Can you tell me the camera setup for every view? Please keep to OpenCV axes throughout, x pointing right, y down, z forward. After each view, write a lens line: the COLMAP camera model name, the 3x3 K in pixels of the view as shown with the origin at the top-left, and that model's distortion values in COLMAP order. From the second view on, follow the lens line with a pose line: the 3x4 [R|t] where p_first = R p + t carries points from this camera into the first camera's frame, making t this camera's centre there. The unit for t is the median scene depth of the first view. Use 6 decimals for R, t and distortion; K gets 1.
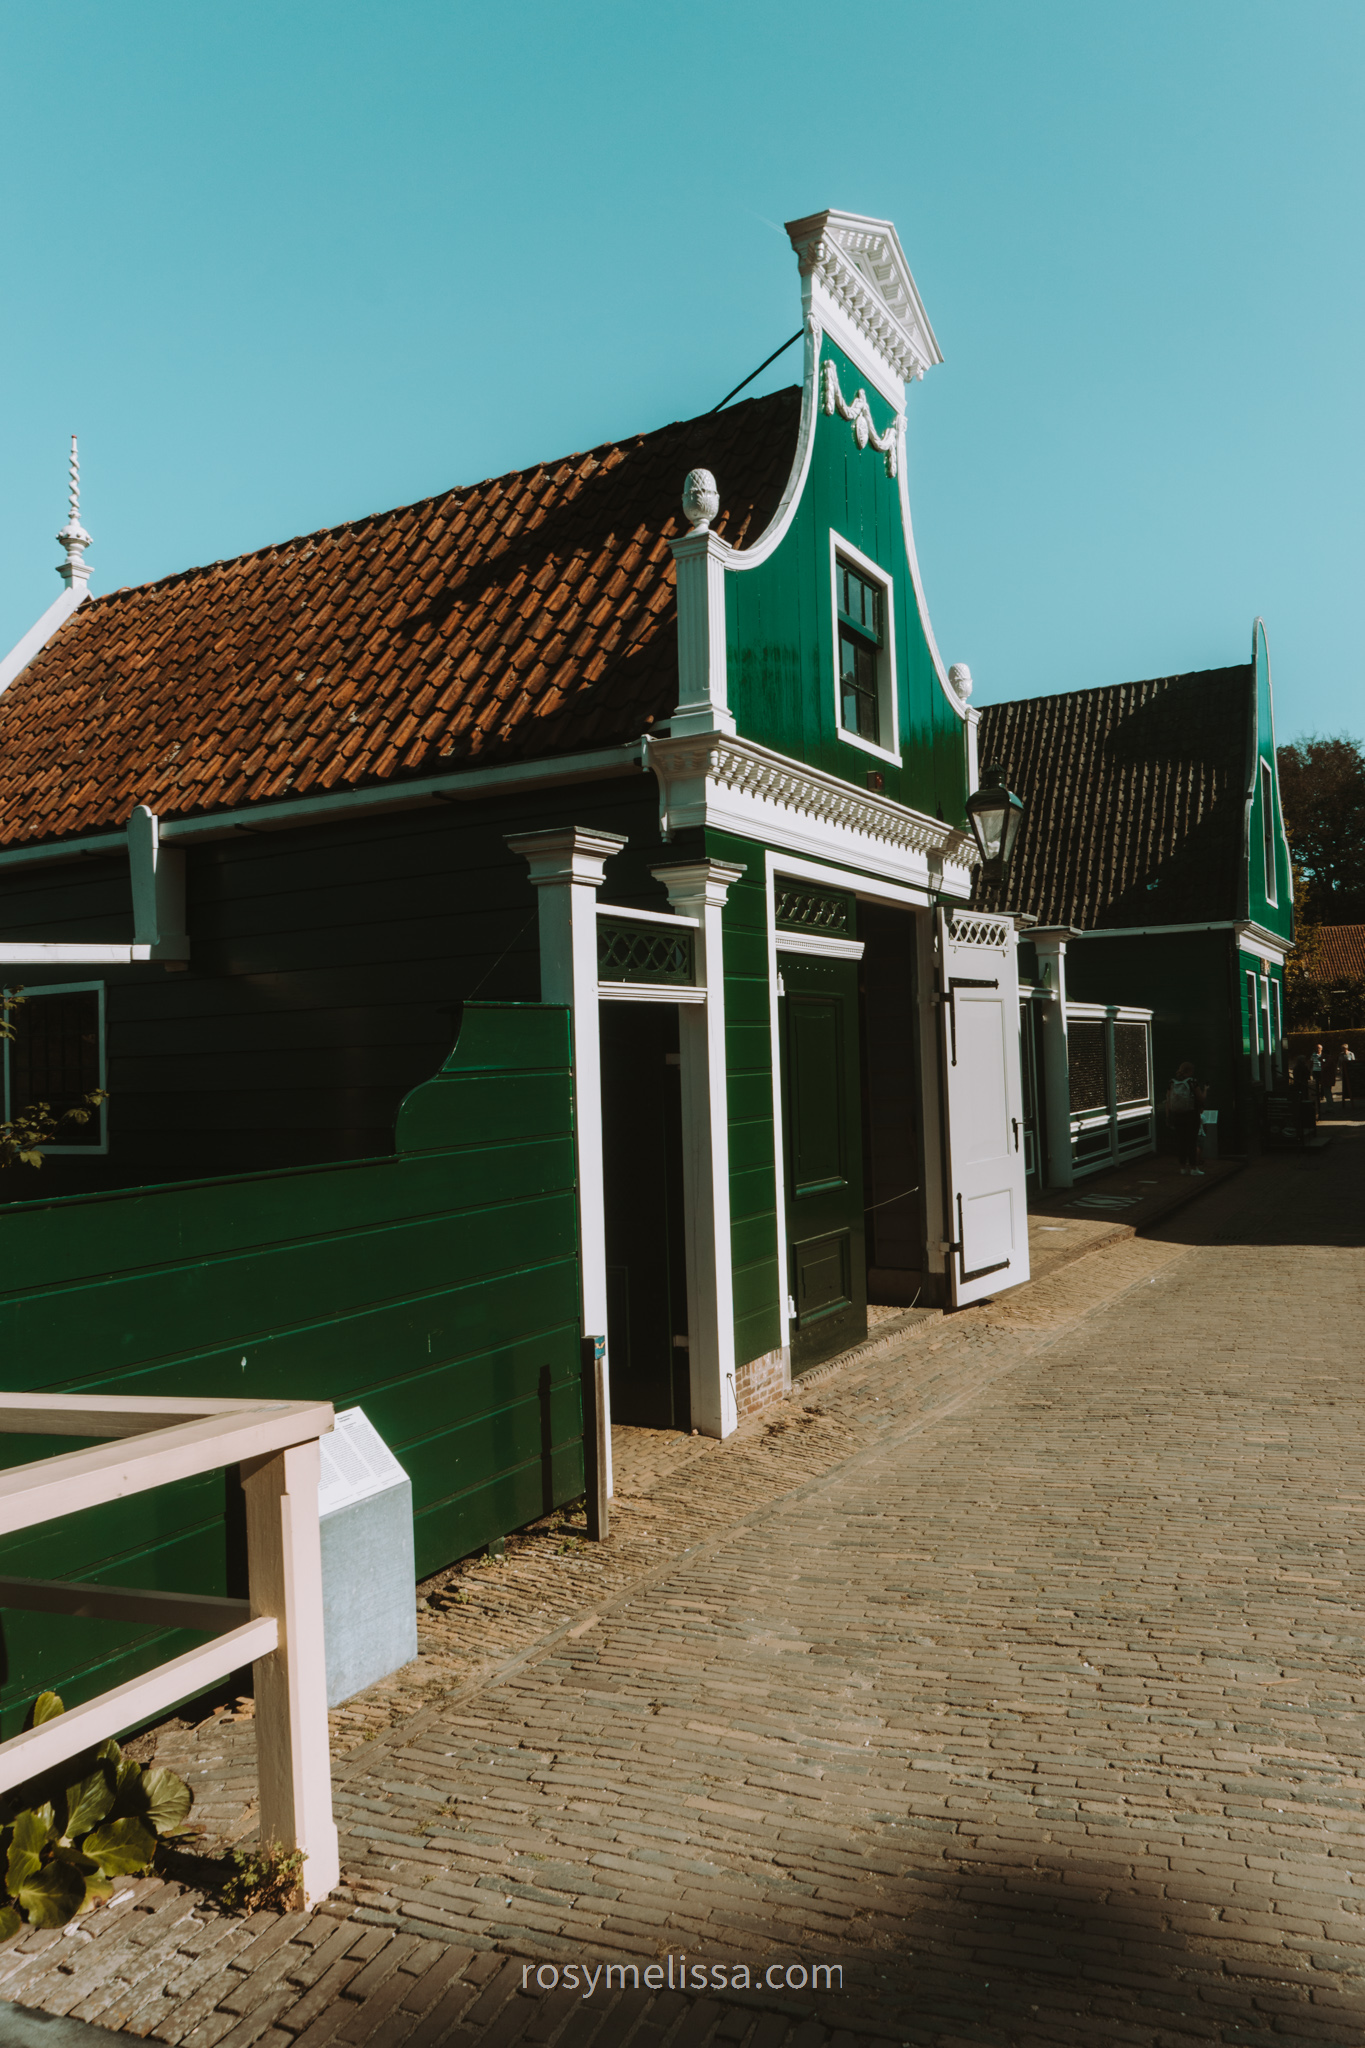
lens RADIAL K [[1428.6, 0, 676.2], [0, 1428.6, 1030.7], [0, 0, 1]] dist [0.004726, -0.000449]
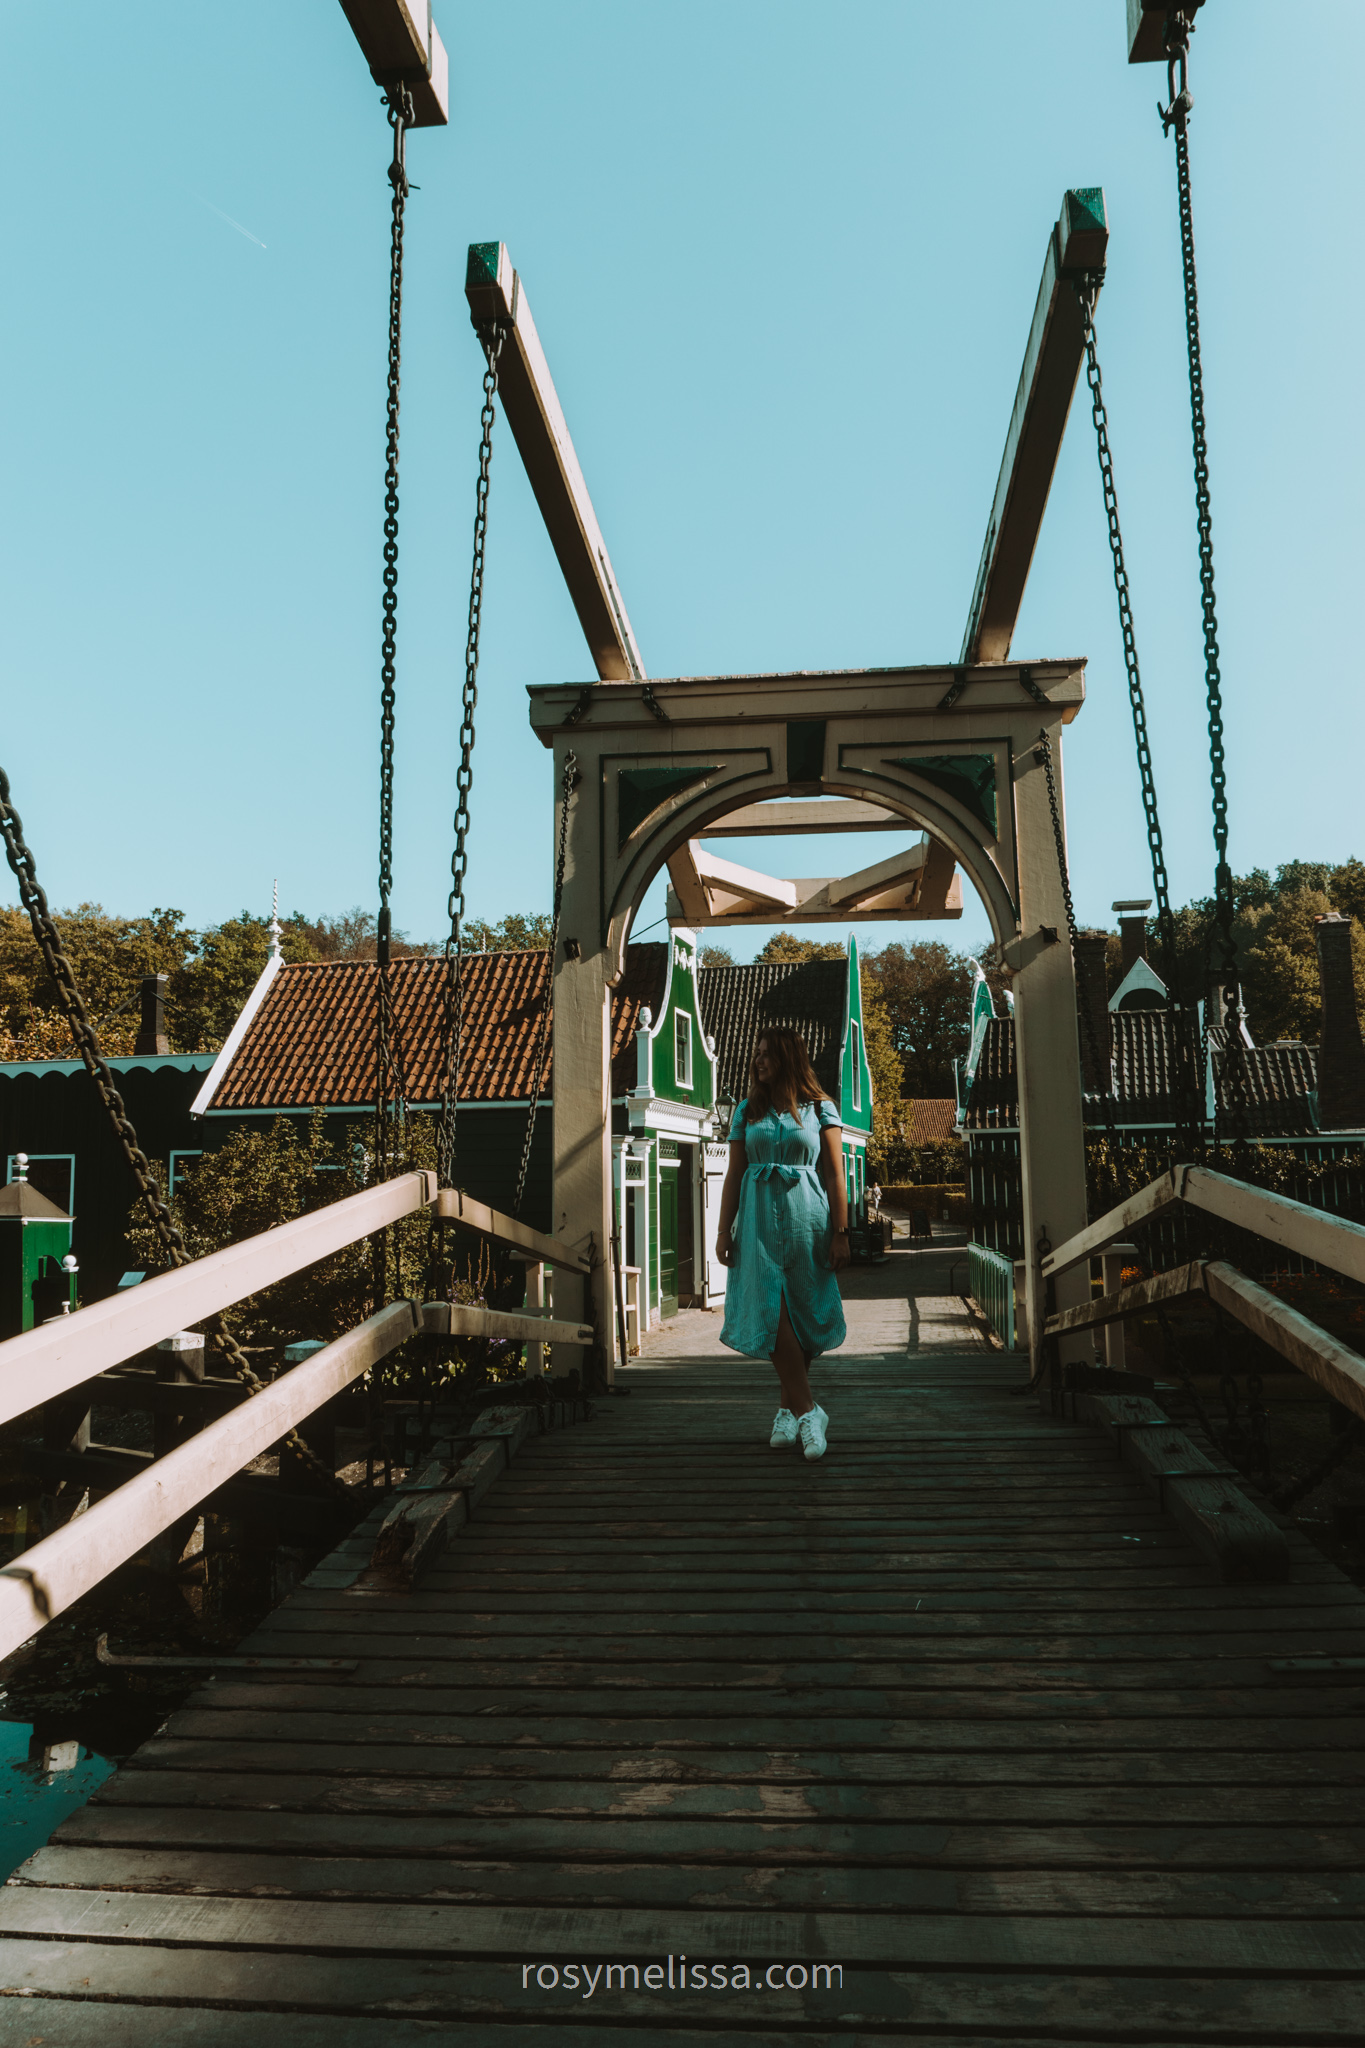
lens RADIAL K [[1383.3, 0, 671.8], [0, 1383.3, 1017.4], [0, 0, 1]] dist [-0.024811, -0.004448]
pose [[0.970995, 0.051383, 0.233513, -0.435397], [-0.025302, 0.993234, -0.113341, -0.029674], [-0.237757, 0.104145, 0.965725, -1.310100]]
